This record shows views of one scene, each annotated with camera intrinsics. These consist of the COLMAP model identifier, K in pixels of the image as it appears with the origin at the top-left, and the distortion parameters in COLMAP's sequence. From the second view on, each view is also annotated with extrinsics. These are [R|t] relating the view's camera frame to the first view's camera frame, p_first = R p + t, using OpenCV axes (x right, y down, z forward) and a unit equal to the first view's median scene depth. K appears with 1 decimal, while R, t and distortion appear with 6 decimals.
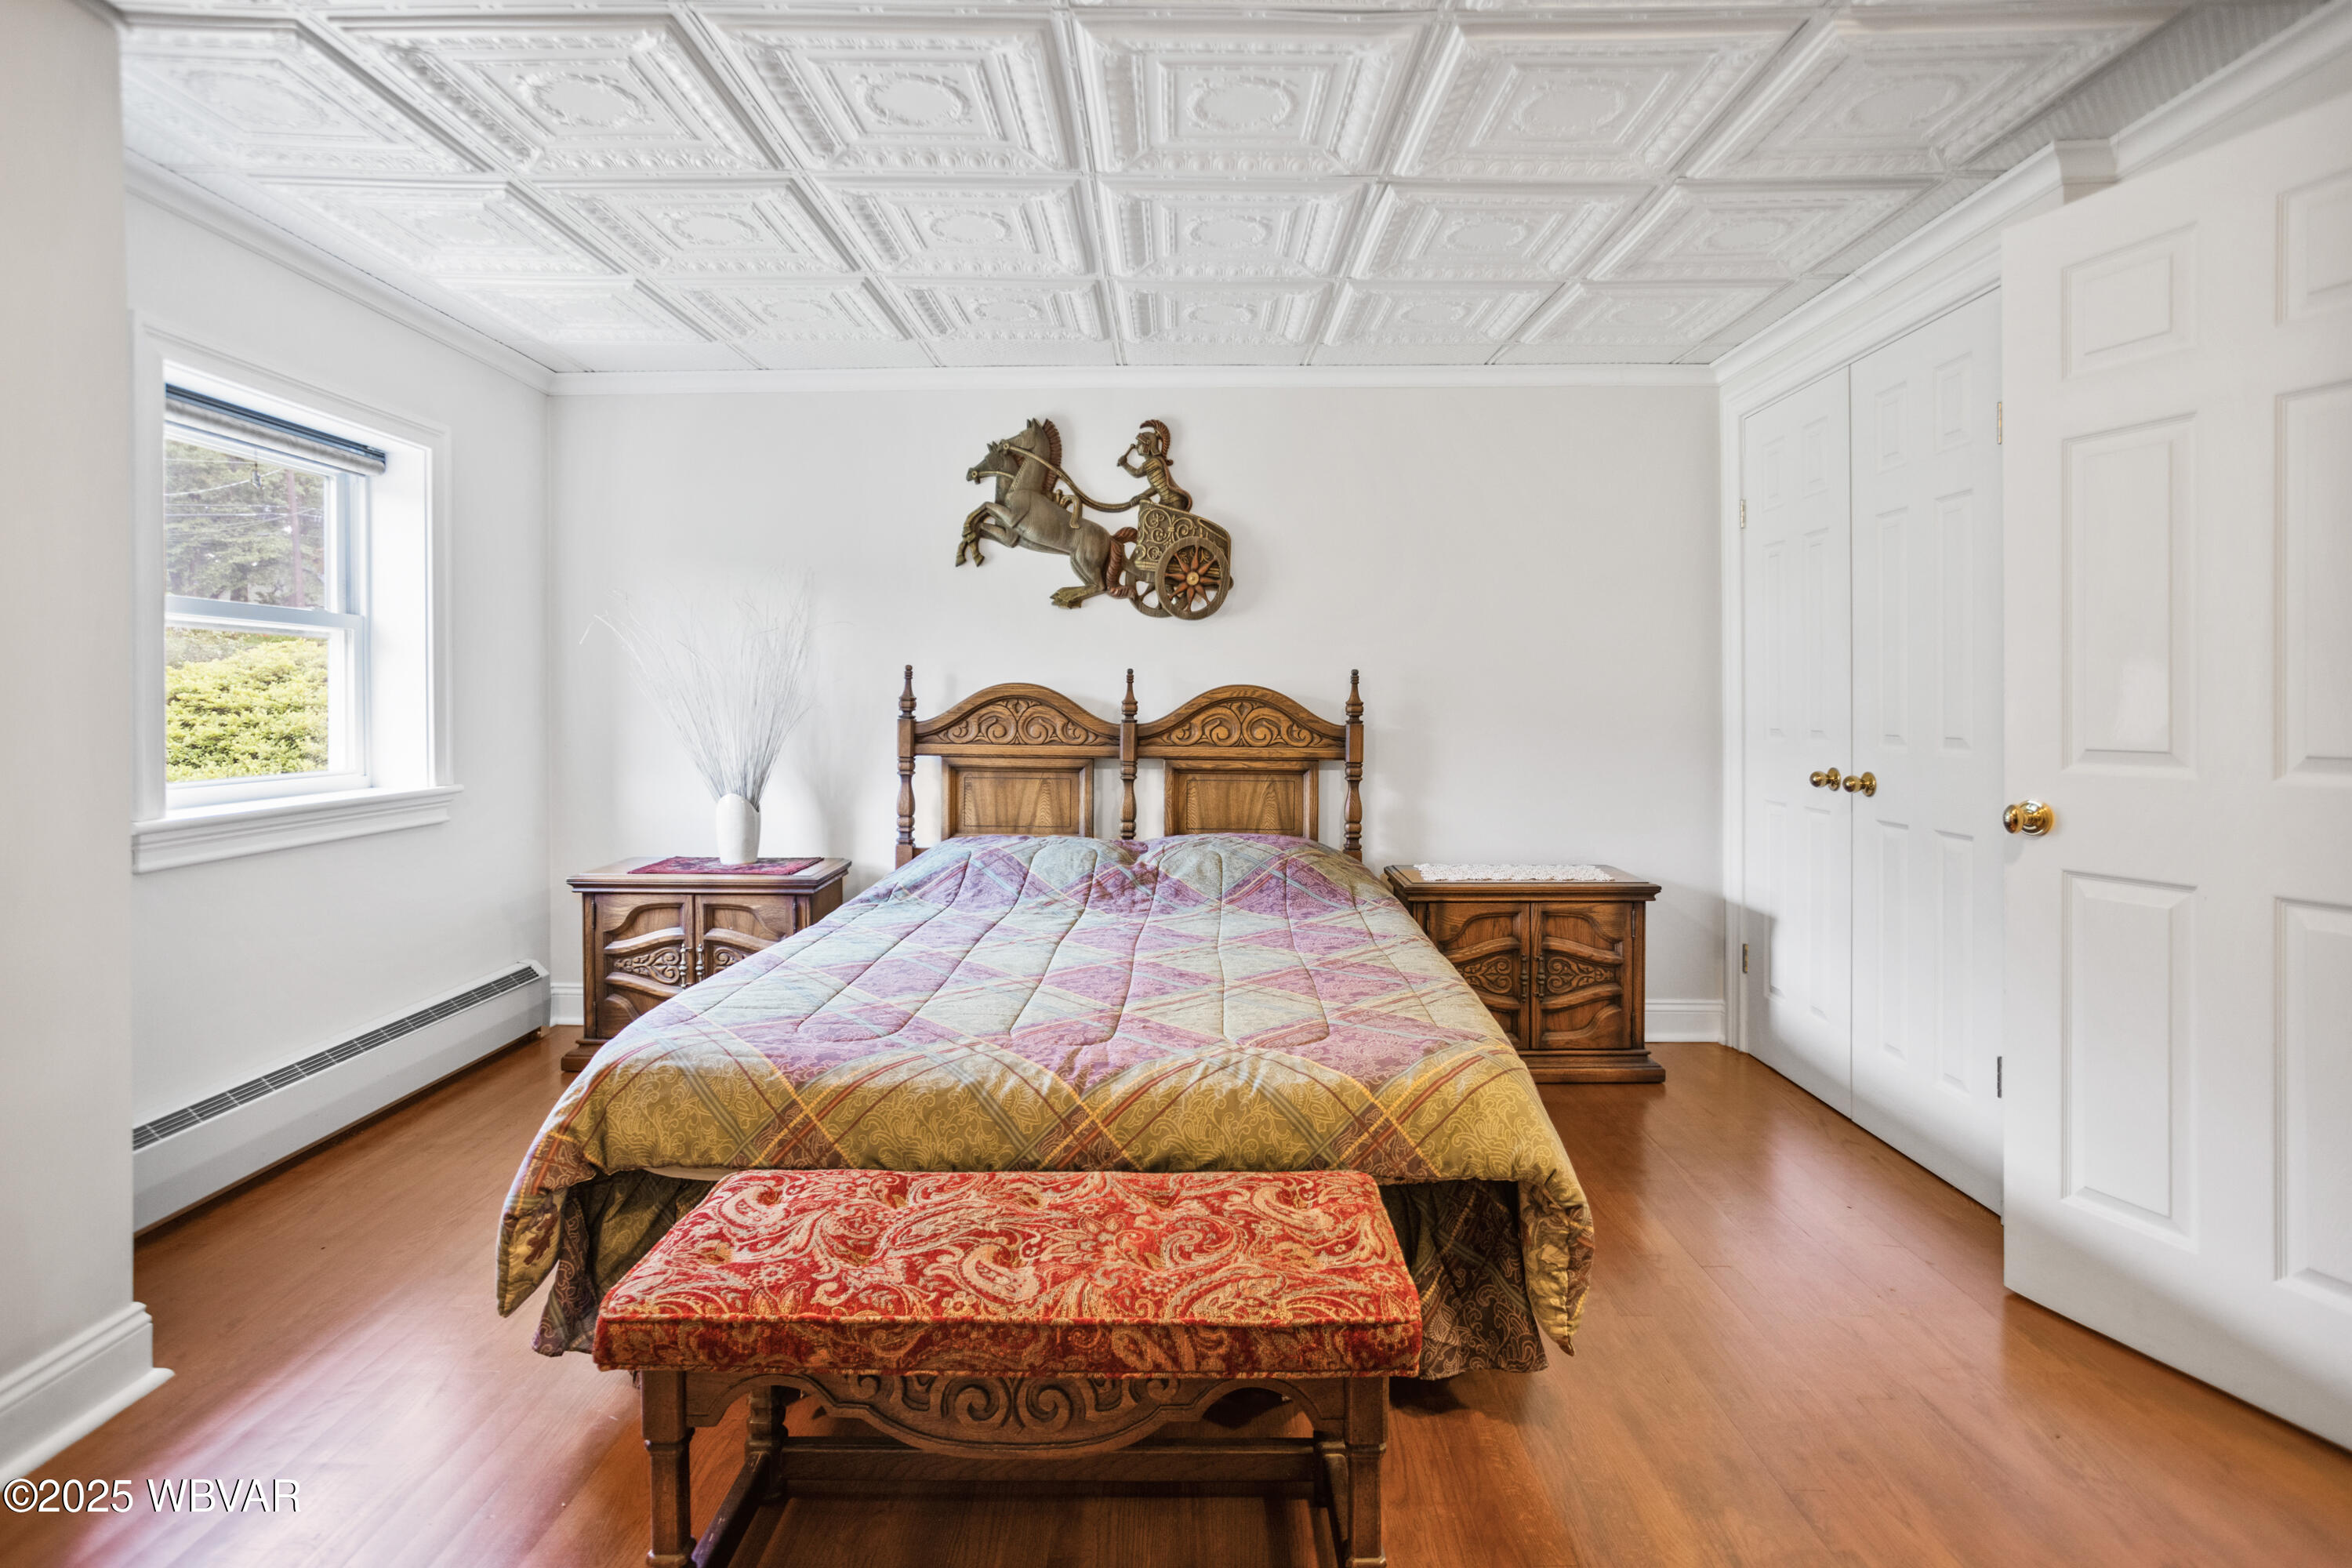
lens RADIAL K [[1193.0, 0, 1172.6], [0, 1193.0, 744.7], [0, 0, 1]] dist [-0.053861, 0.033164]
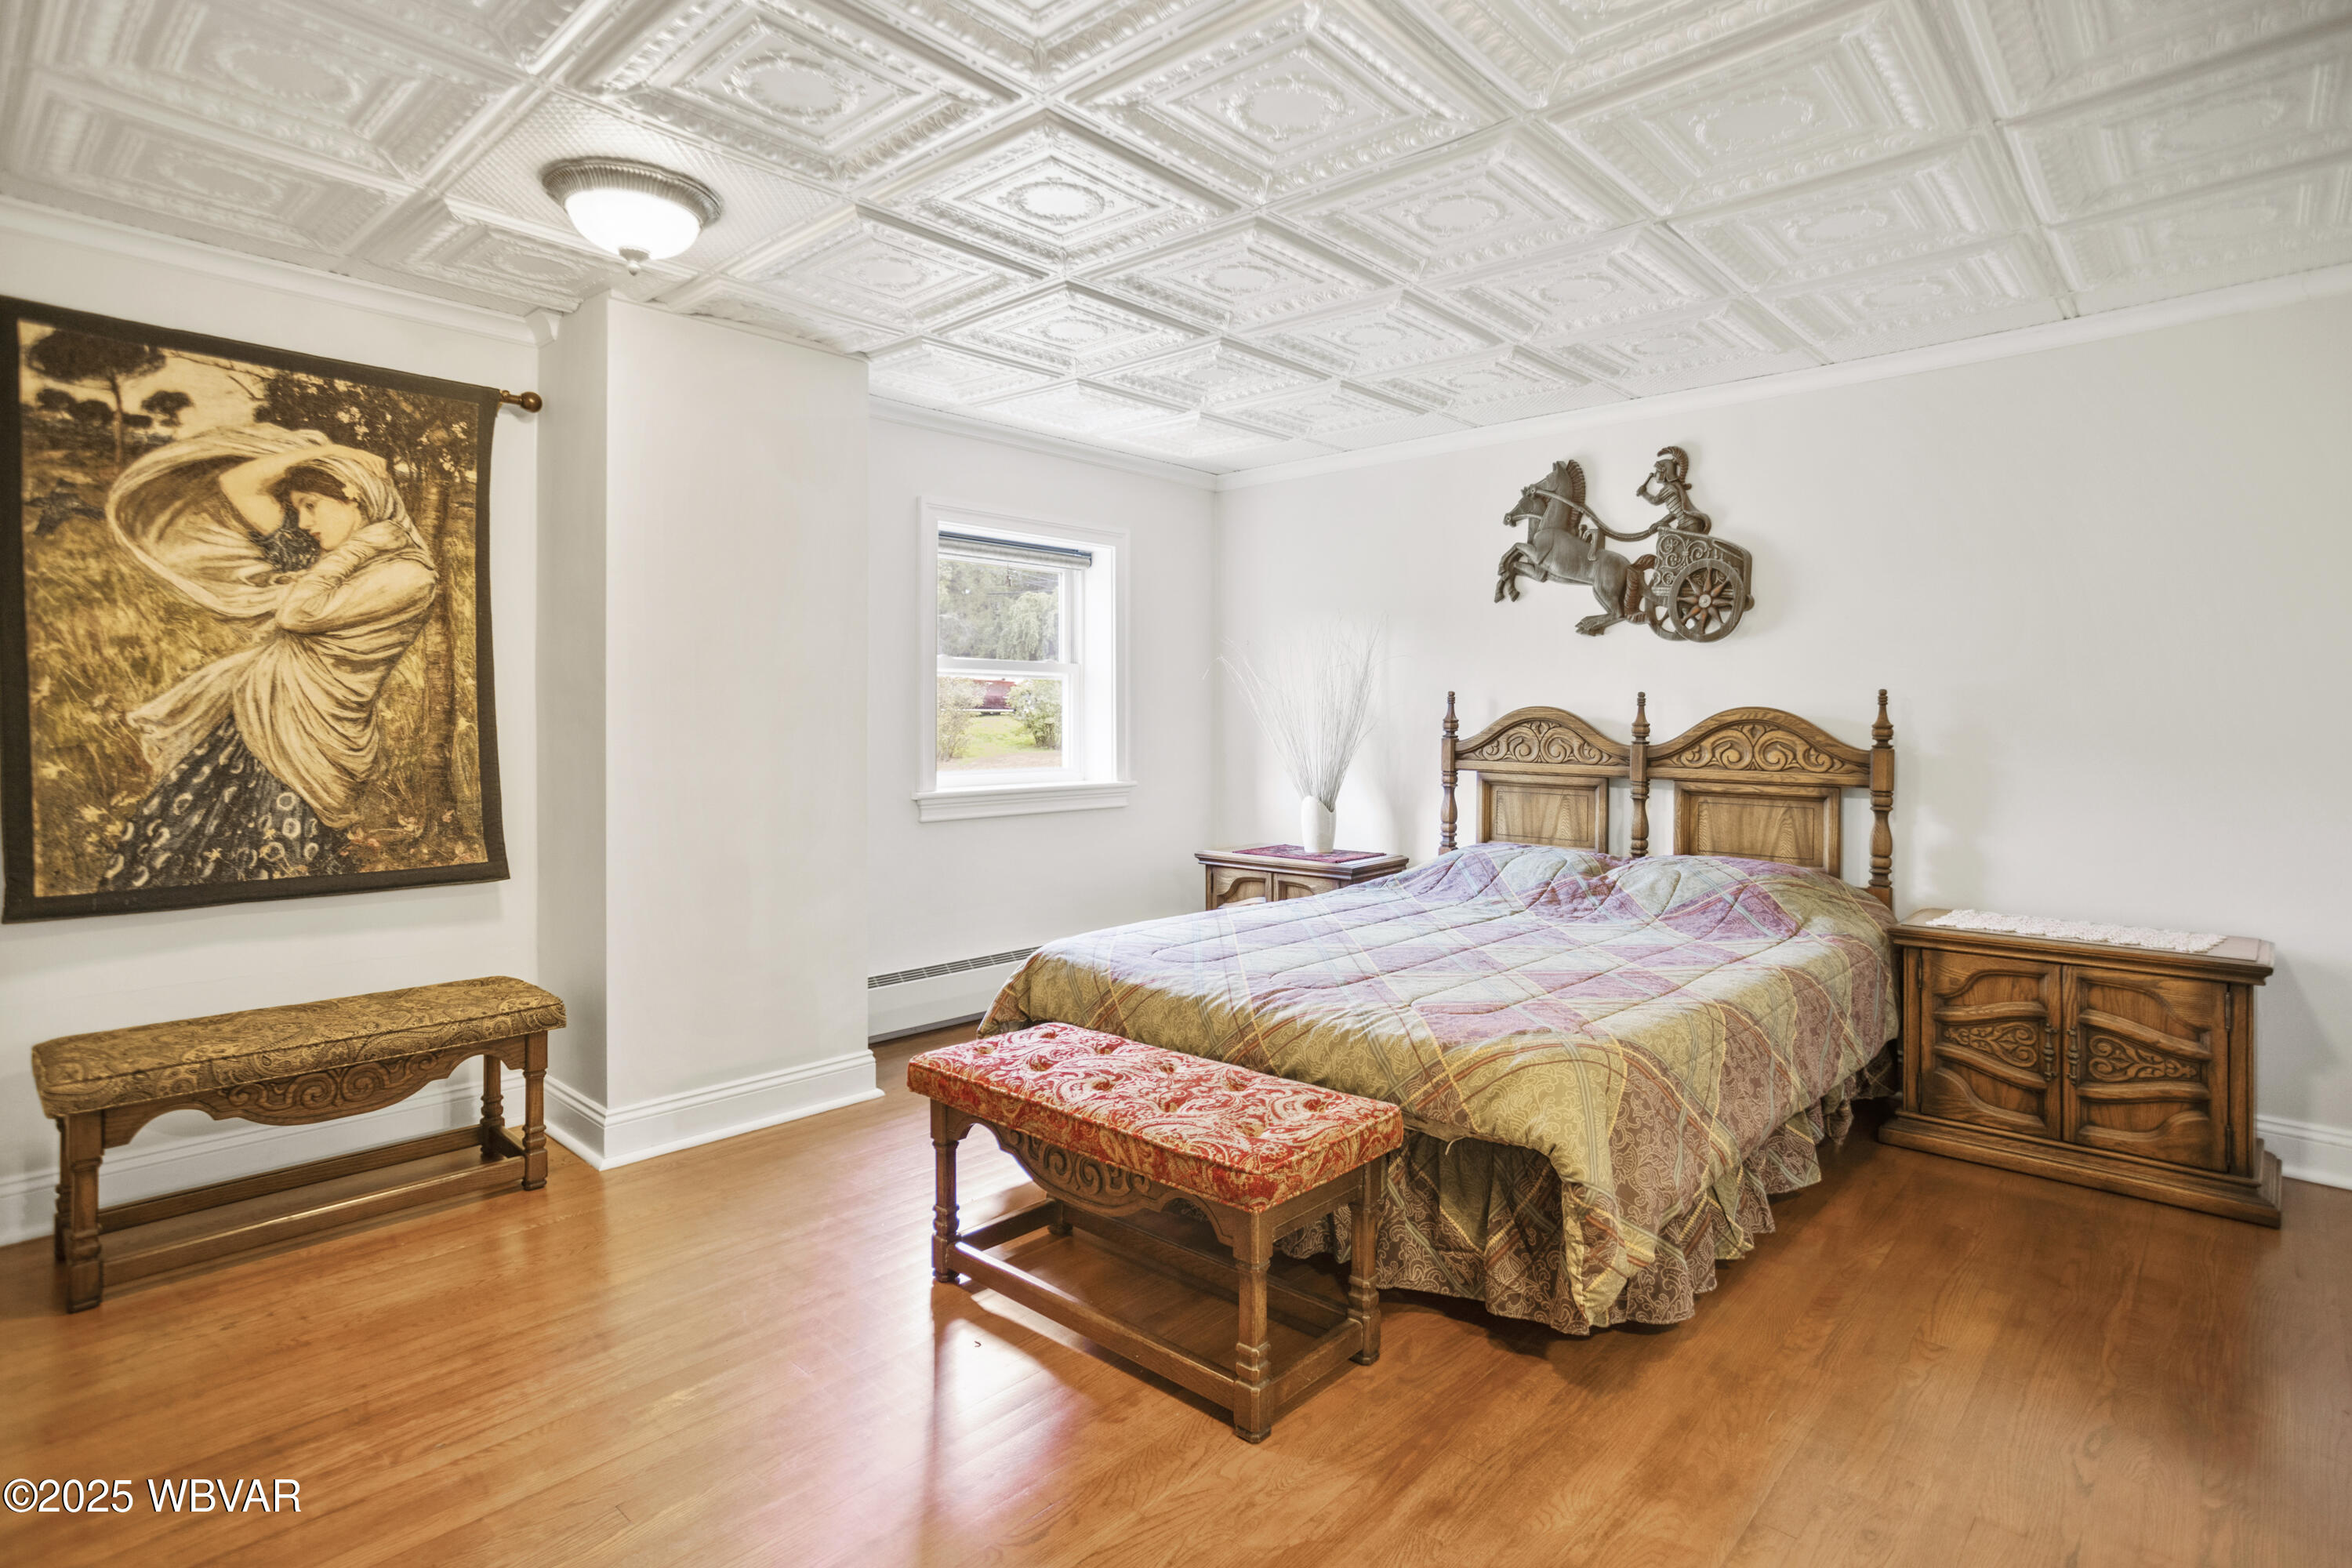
lens RADIAL K [[1187.8, 0, 1173.4], [0, 1187.8, 775.9], [0, 0, 1]] dist [-0.050809, 0.038605]
pose [[0.742554, 0.030904, -0.669073, 0.349451], [-0.024674, 0.999519, 0.018783, -0.000131], [0.669332, 0.002562, 0.742959, -0.031209]]
